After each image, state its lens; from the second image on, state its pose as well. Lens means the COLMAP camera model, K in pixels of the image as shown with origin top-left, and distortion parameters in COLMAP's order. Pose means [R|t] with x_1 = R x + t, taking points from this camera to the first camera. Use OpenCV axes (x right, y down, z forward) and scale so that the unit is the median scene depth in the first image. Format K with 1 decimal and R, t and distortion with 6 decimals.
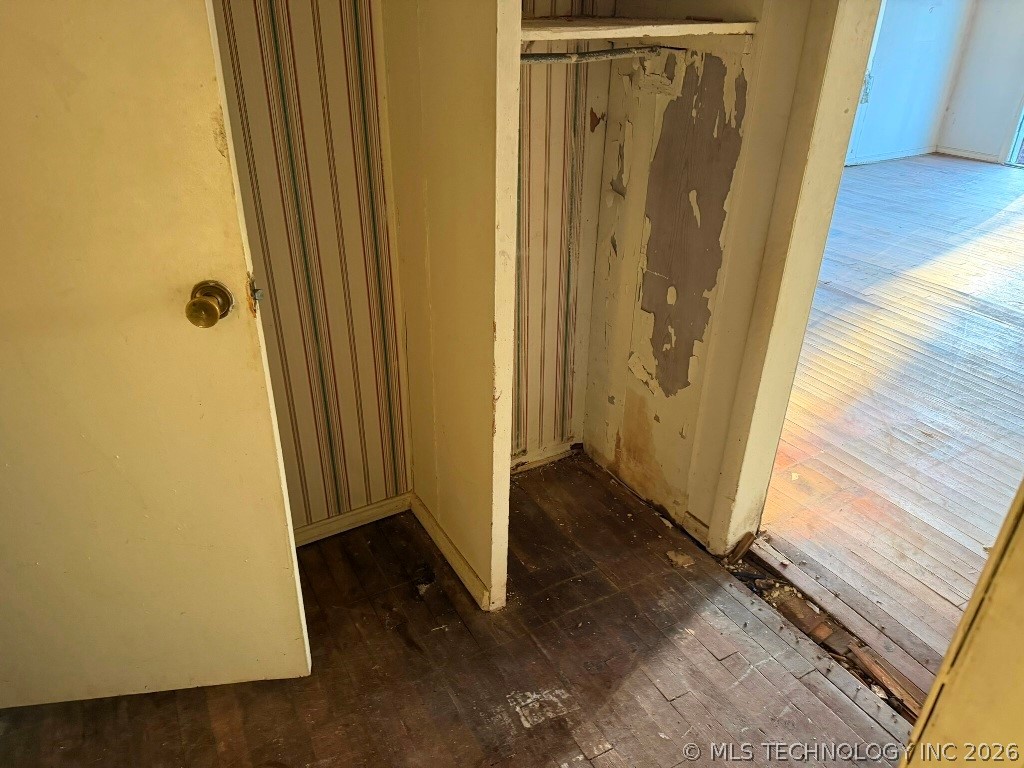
lens RADIAL K [[712.7, 0, 512.0], [0, 712.7, 384.0], [0, 0, 1]] dist [0.125112, -0.192507]
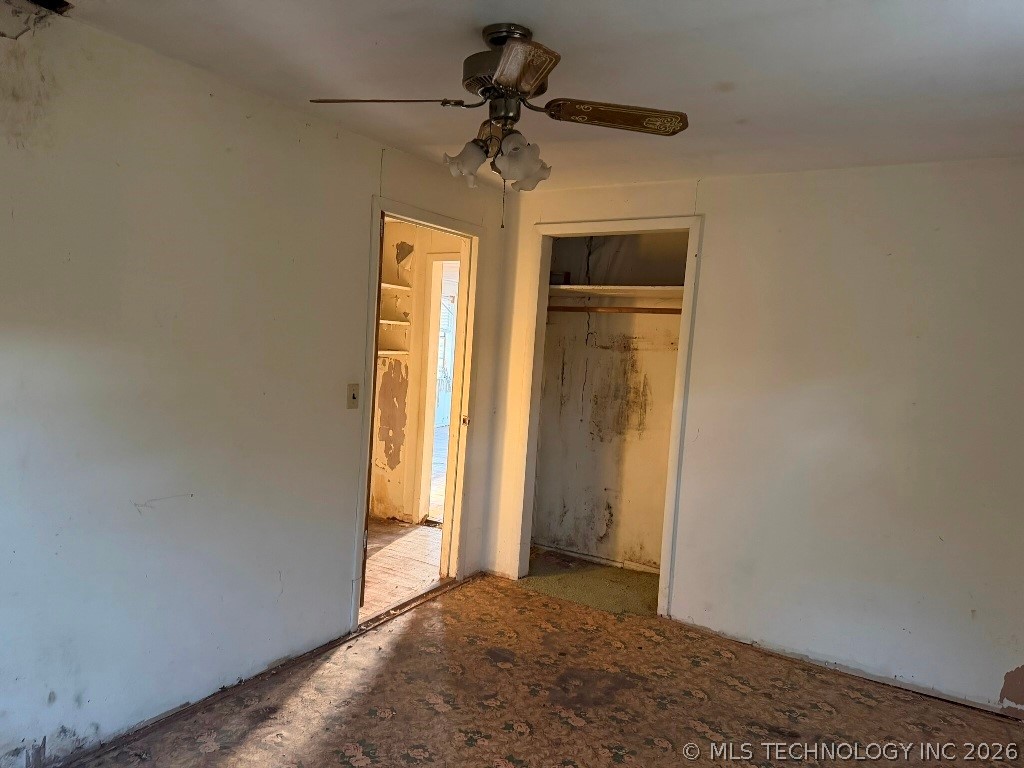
lens RADIAL K [[709.3, 0, 512.0], [0, 709.3, 384.0], [0, 0, 1]] dist [-0.004400, -0.006074]
pose [[0.875028, 0.017551, 0.483754, -0.766119], [0.185592, 0.910813, -0.368748, 0.874625], [-0.447081, 0.412446, 0.793730, -1.638790]]
